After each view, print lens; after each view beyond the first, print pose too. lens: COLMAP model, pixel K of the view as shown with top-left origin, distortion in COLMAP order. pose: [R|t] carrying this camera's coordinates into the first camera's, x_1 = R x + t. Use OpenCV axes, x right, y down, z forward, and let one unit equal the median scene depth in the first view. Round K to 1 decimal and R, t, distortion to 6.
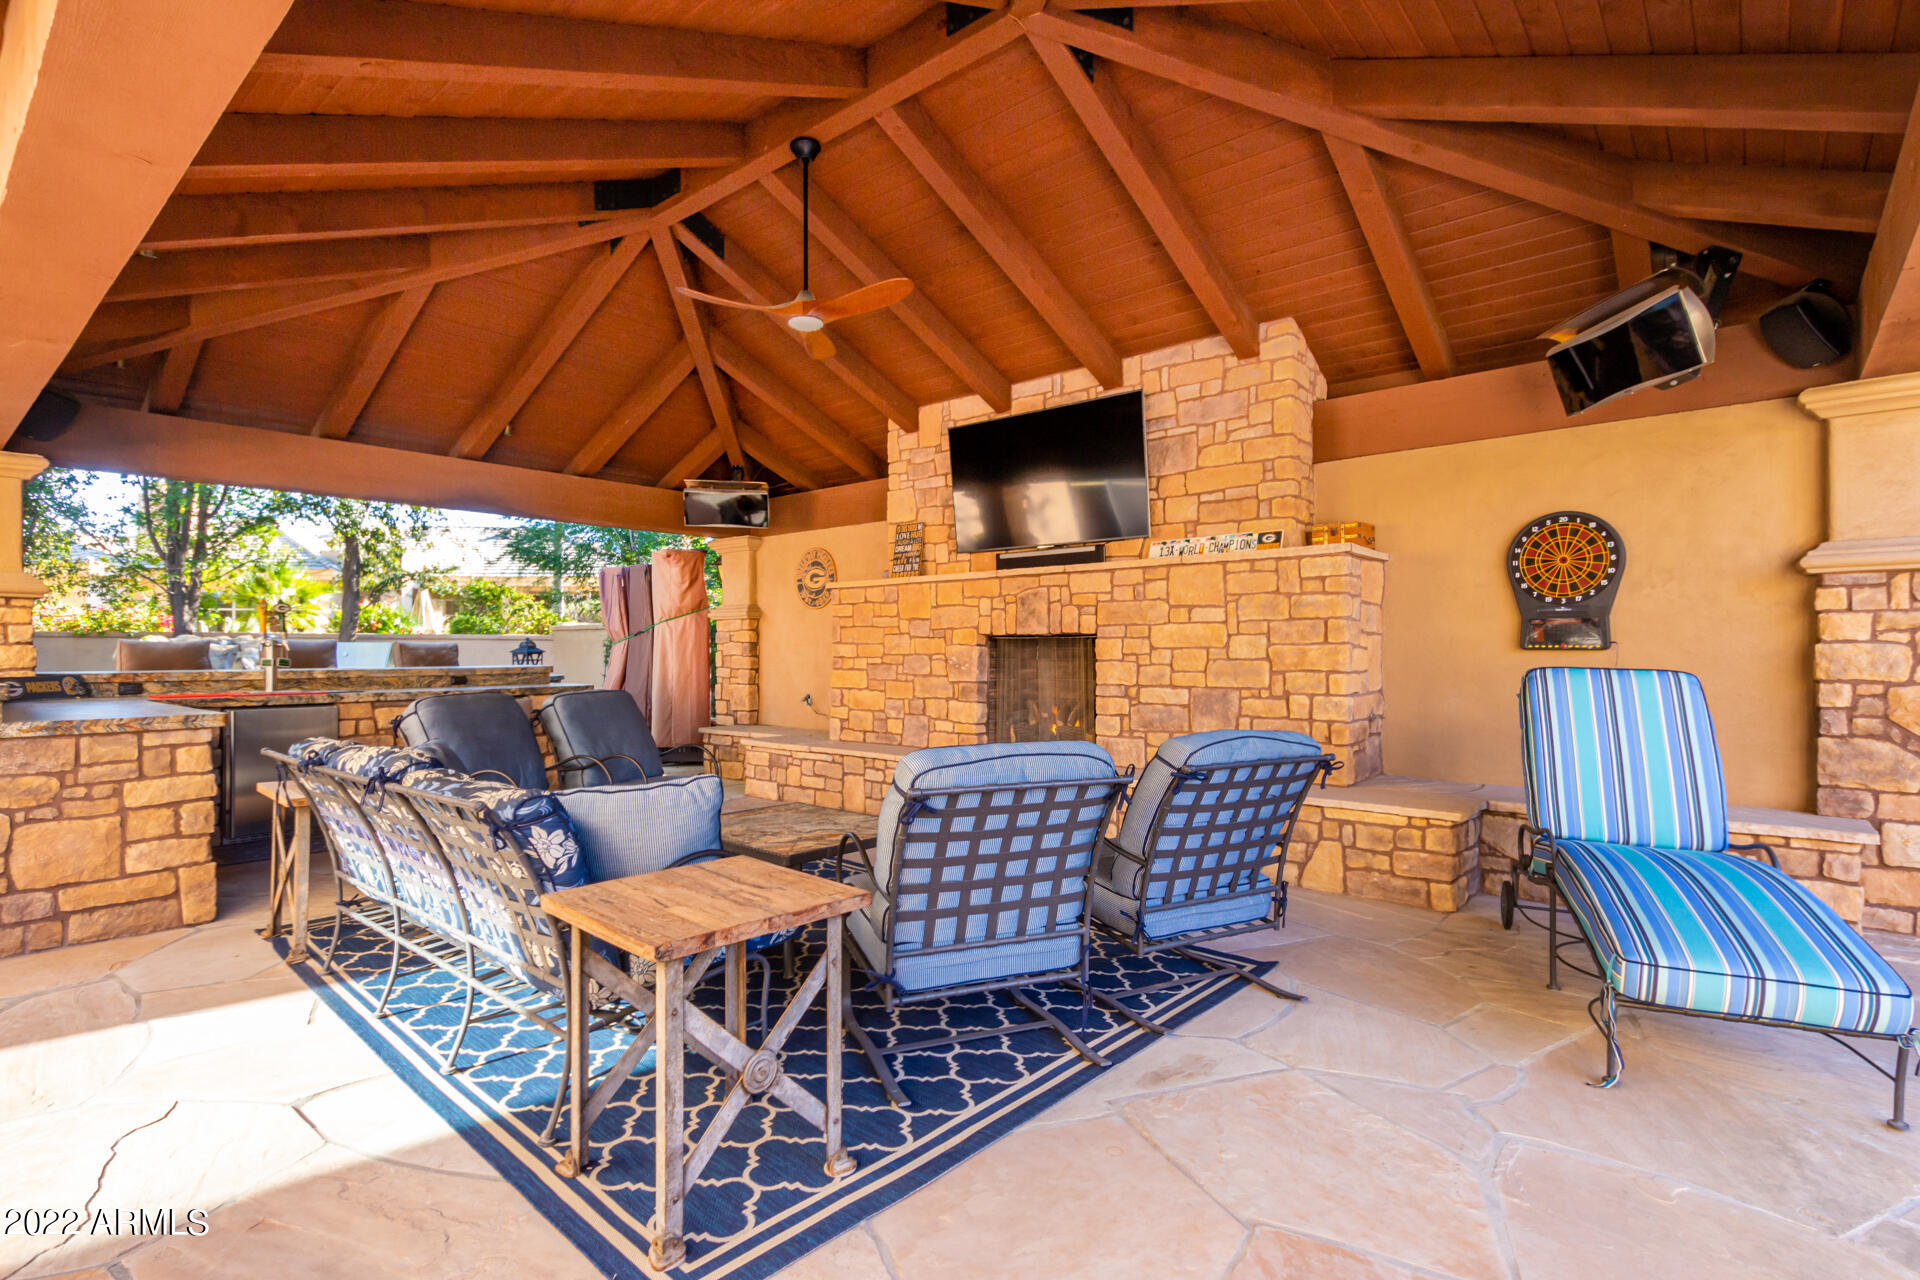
lens RADIAL K [[934.8, 0, 964.2], [0, 934.8, 649.3], [0, 0, 1]] dist [0.013229, -0.001714]
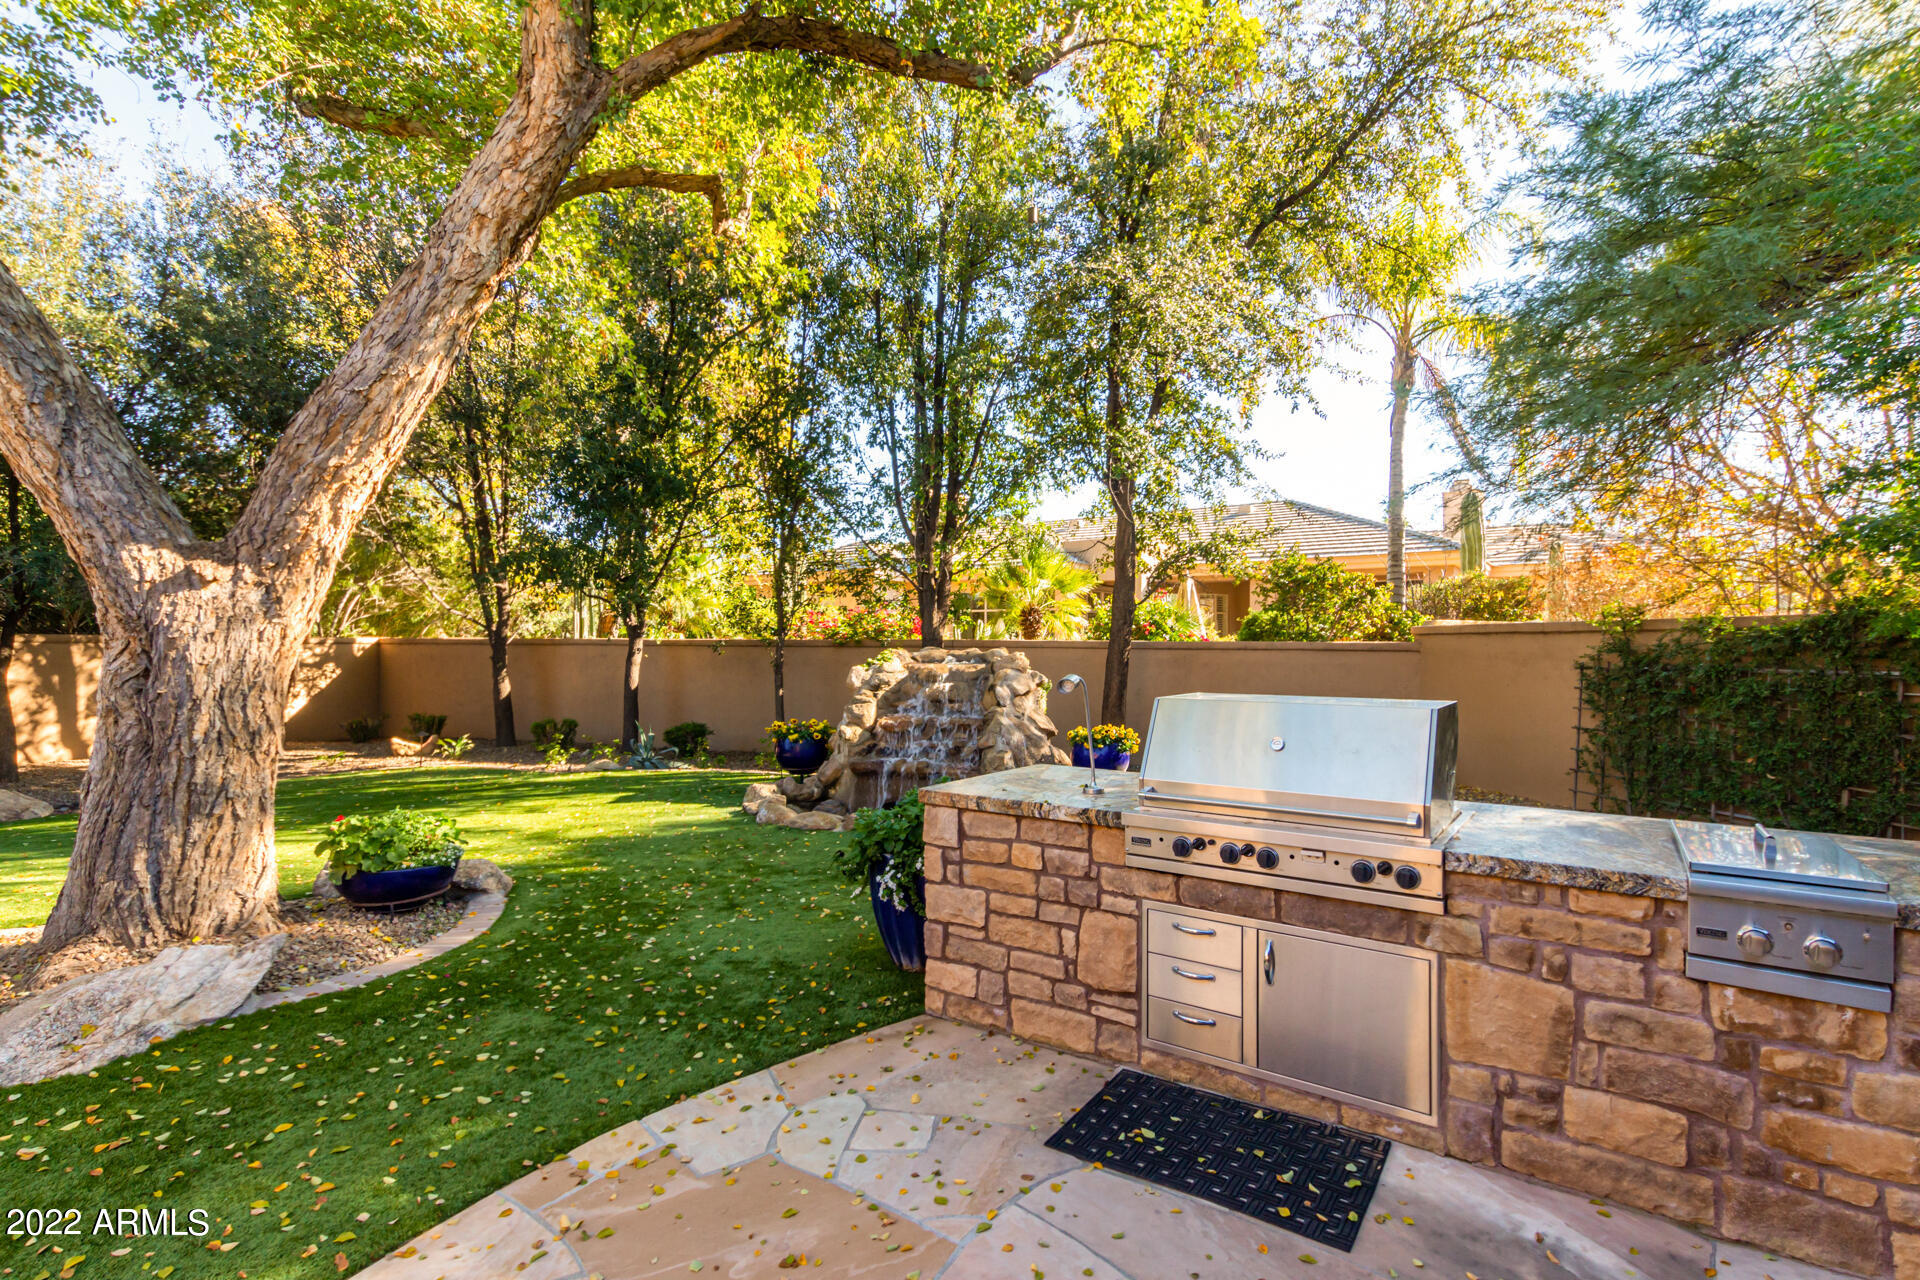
lens RADIAL K [[934.8, 0, 964.2], [0, 934.8, 649.3], [0, 0, 1]] dist [0.013229, -0.001714]
pose [[0.776226, 0.004271, -0.630440, -0.335901], [-0.001526, 0.999987, 0.004895, -0.014829], [0.630453, -0.002838, 0.776222, 0.433065]]
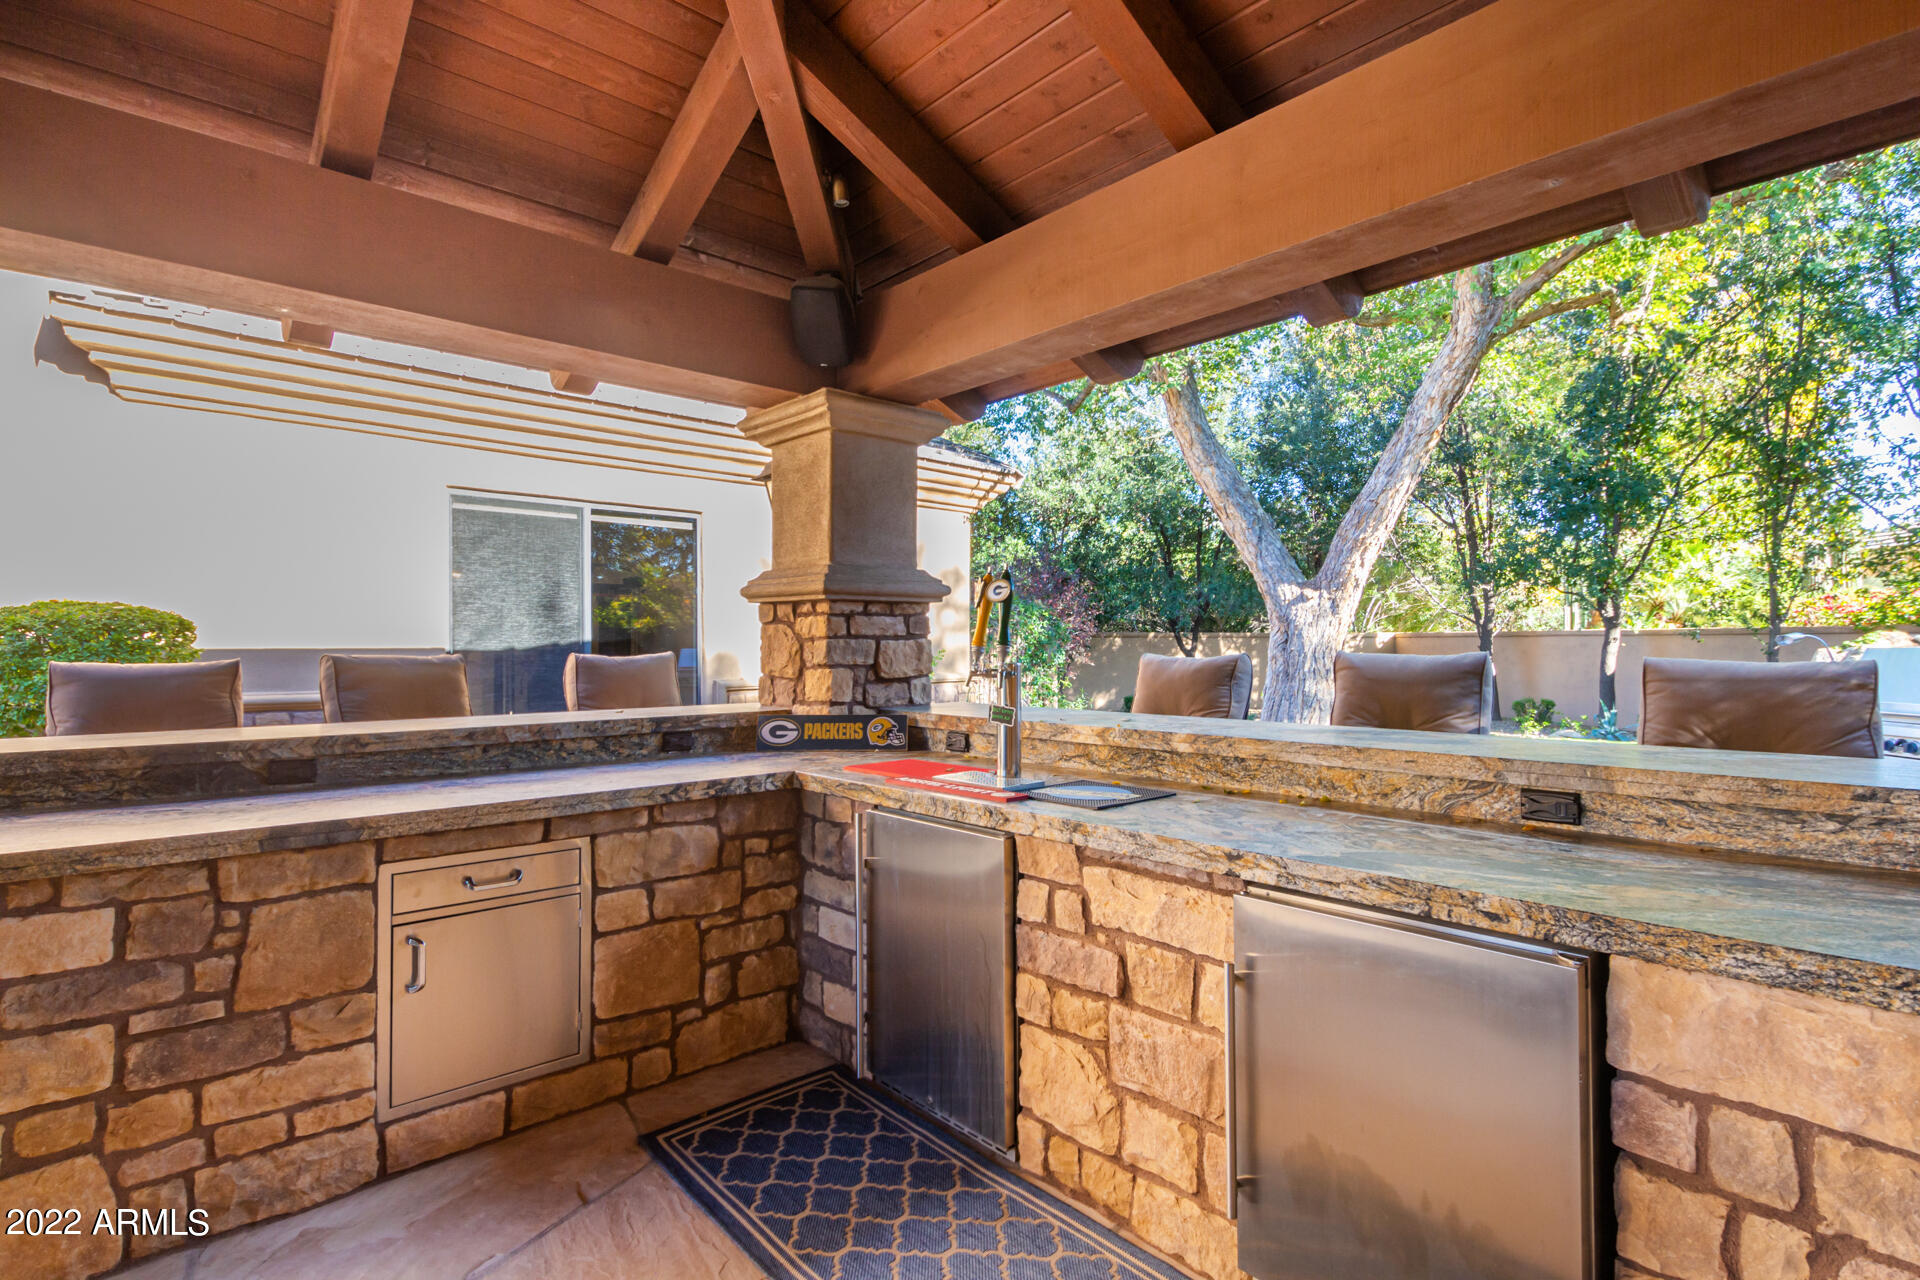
lens RADIAL K [[934.8, 0, 964.2], [0, 934.8, 649.3], [0, 0, 1]] dist [0.013229, -0.001714]
pose [[-0.105797, 0.003442, -0.994382, -0.111670], [0.004298, 0.999986, 0.003004, -0.005457], [0.994378, -0.003956, -0.105811, 0.365716]]
